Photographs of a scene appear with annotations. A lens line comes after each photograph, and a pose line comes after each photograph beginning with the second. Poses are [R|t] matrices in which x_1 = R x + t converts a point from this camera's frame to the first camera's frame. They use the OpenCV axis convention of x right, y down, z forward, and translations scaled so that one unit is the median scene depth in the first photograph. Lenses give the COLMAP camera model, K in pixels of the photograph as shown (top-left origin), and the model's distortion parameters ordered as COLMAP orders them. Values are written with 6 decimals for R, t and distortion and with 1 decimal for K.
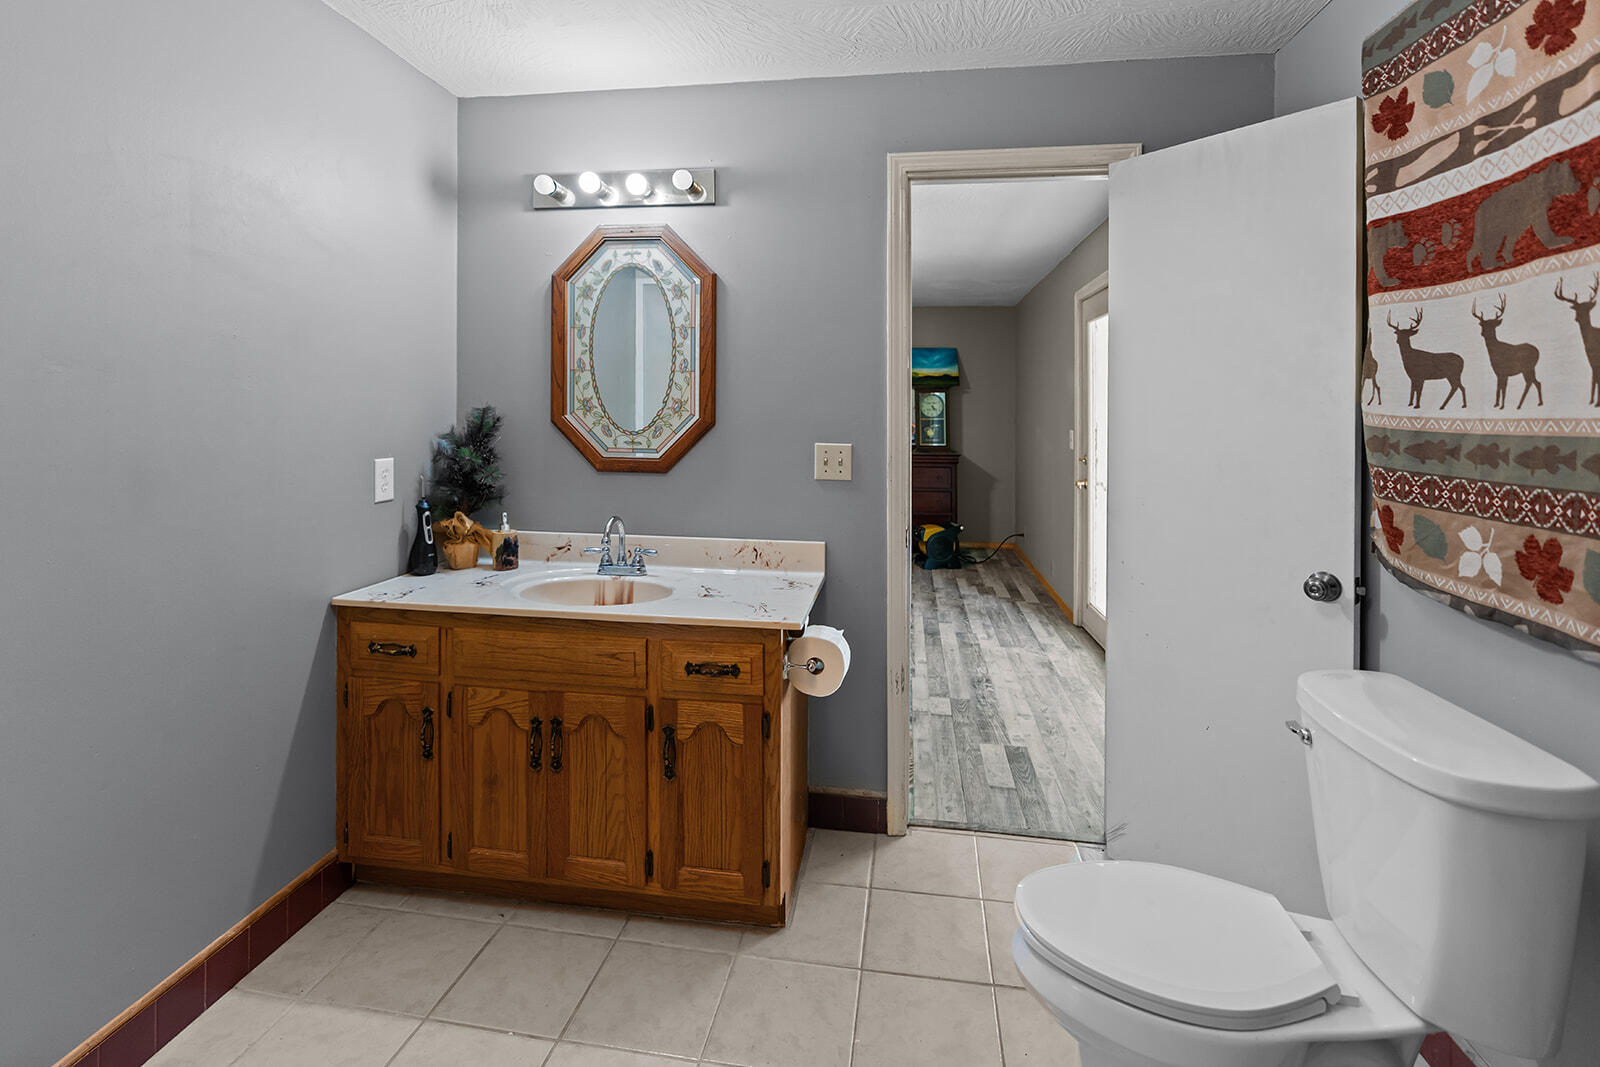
lens RADIAL K [[729.1, 0, 801.0], [0, 729.1, 499.2], [0, 0, 1]] dist [-0.011792, 0.005839]
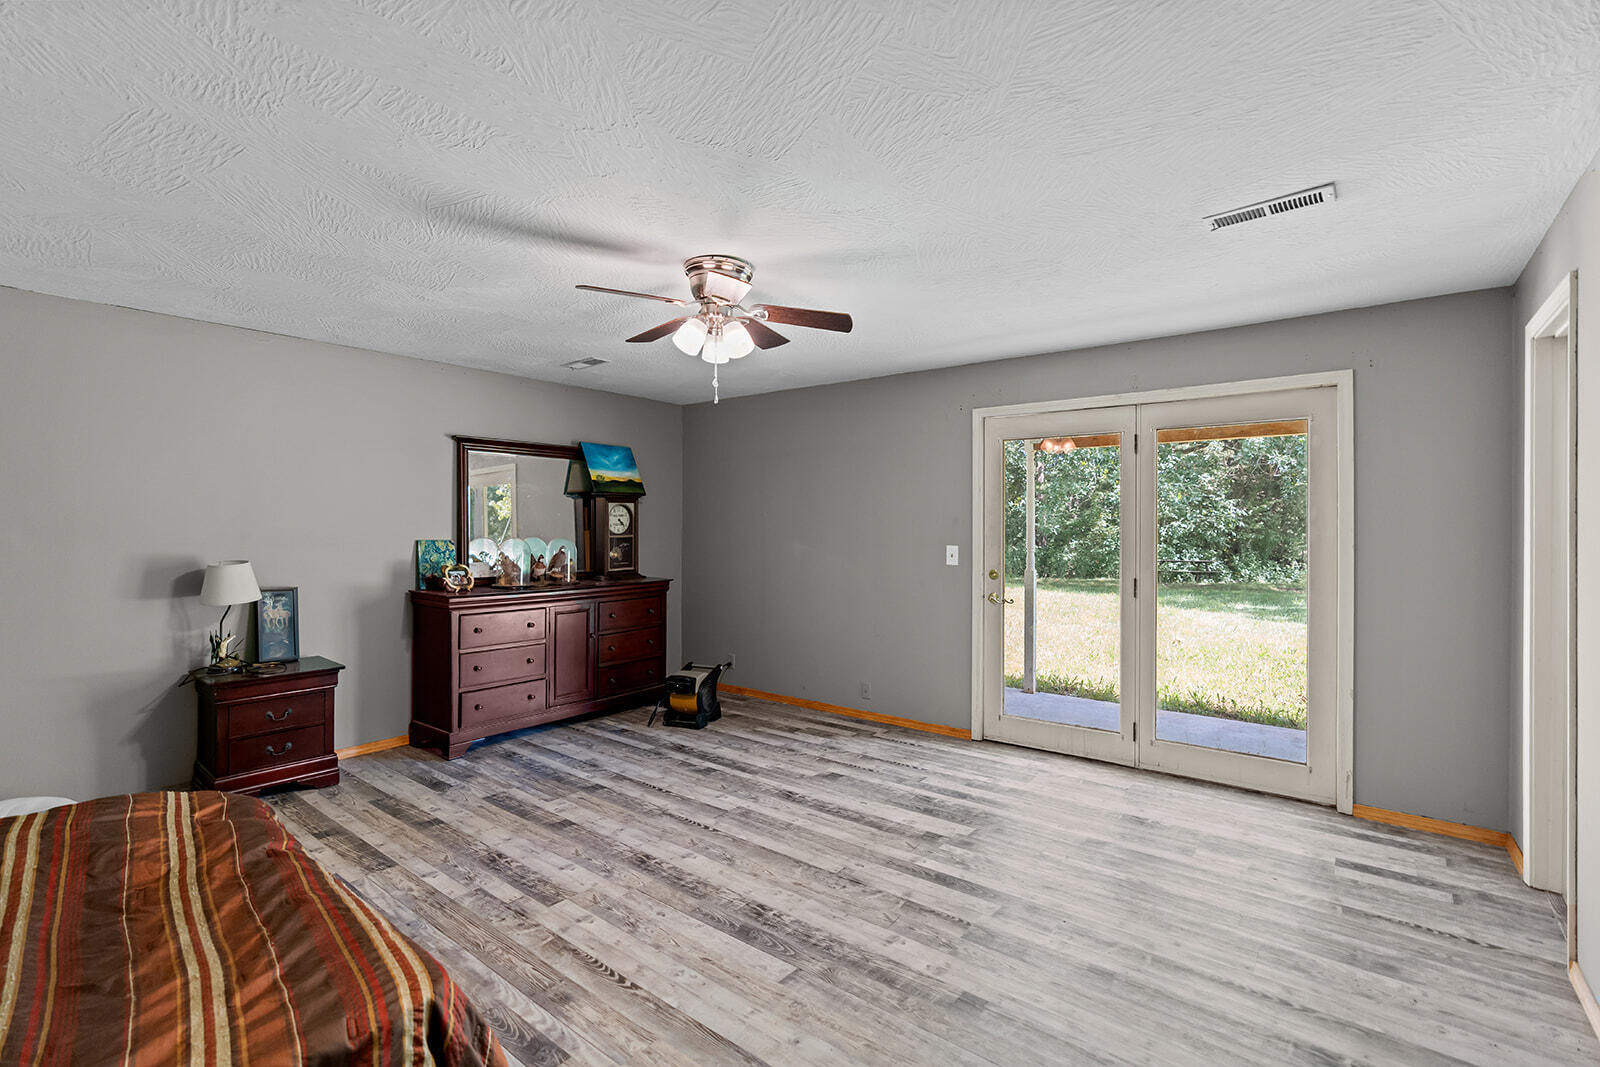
lens RADIAL K [[729.1, 0, 801.0], [0, 729.1, 499.2], [0, 0, 1]] dist [-0.011792, 0.005839]
pose [[0.493017, 0.019078, 0.869810, -1.073361], [0.107201, 0.990809, -0.082495, -0.174353], [-0.863390, 0.133916, 0.486441, 1.229965]]
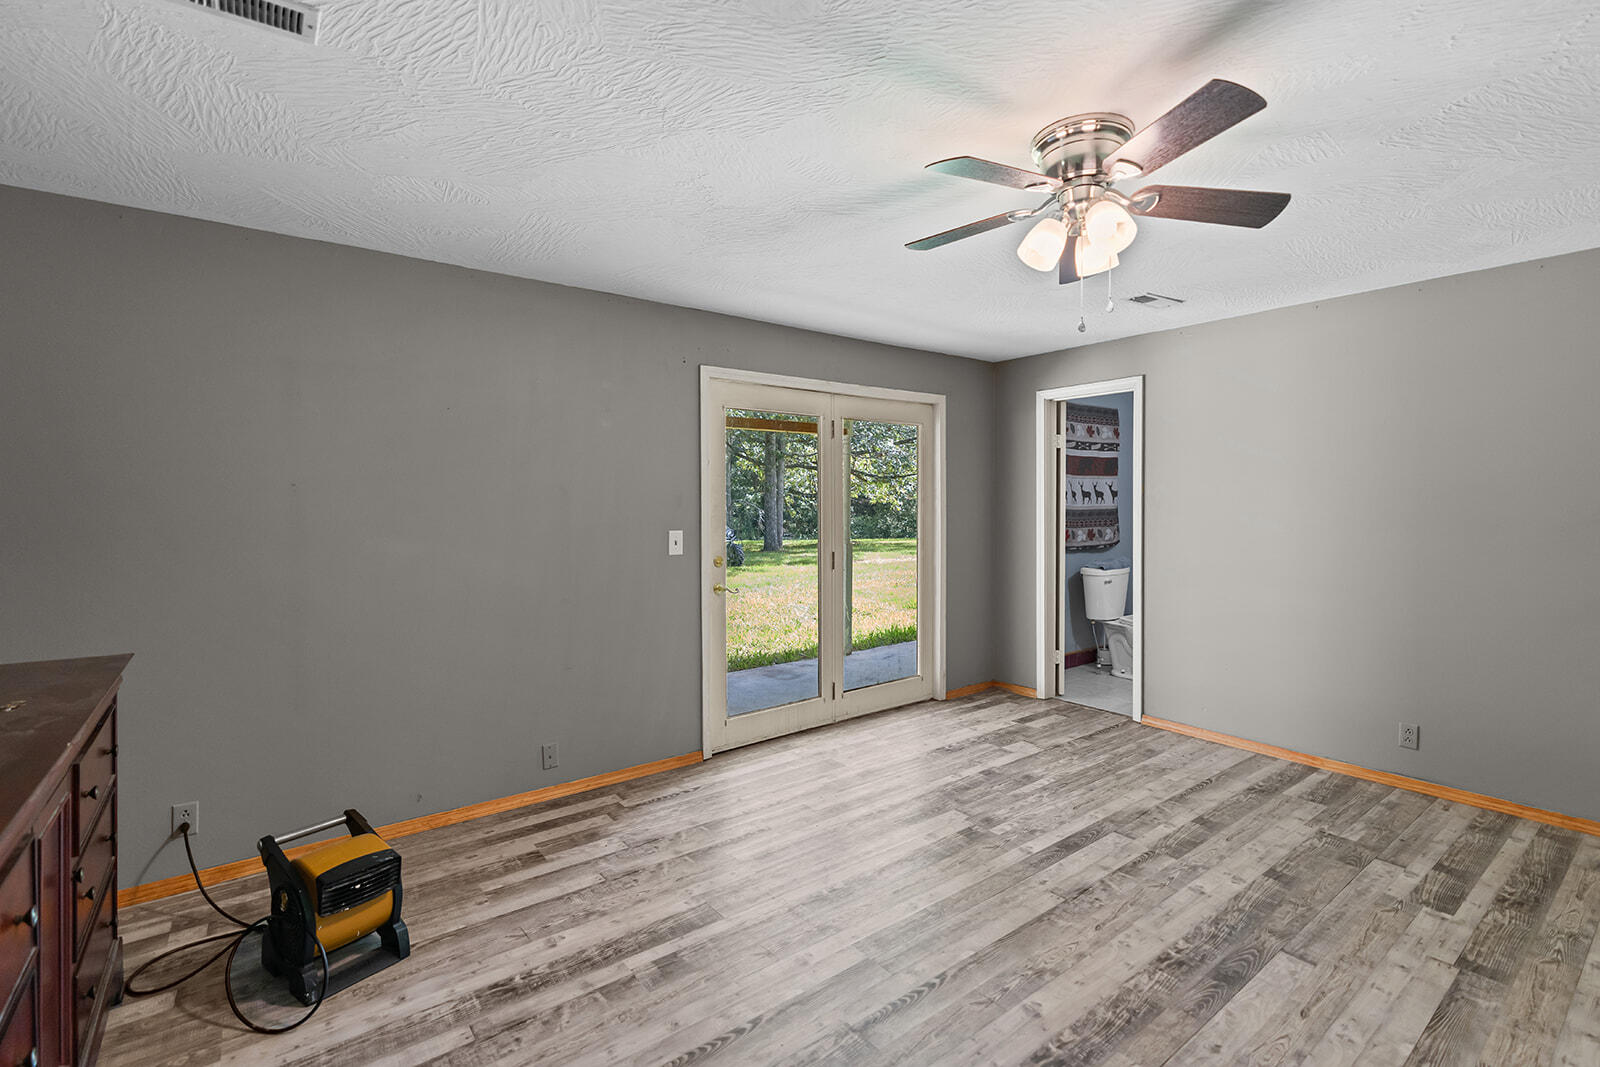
lens RADIAL K [[729.1, 0, 801.0], [0, 729.1, 499.2], [0, 0, 1]] dist [-0.011792, 0.005839]
pose [[-0.724494, -0.004271, 0.689268, -0.466975], [0.078893, 0.992895, 0.089077, -0.346425], [-0.684751, 0.118914, -0.719010, 2.718118]]
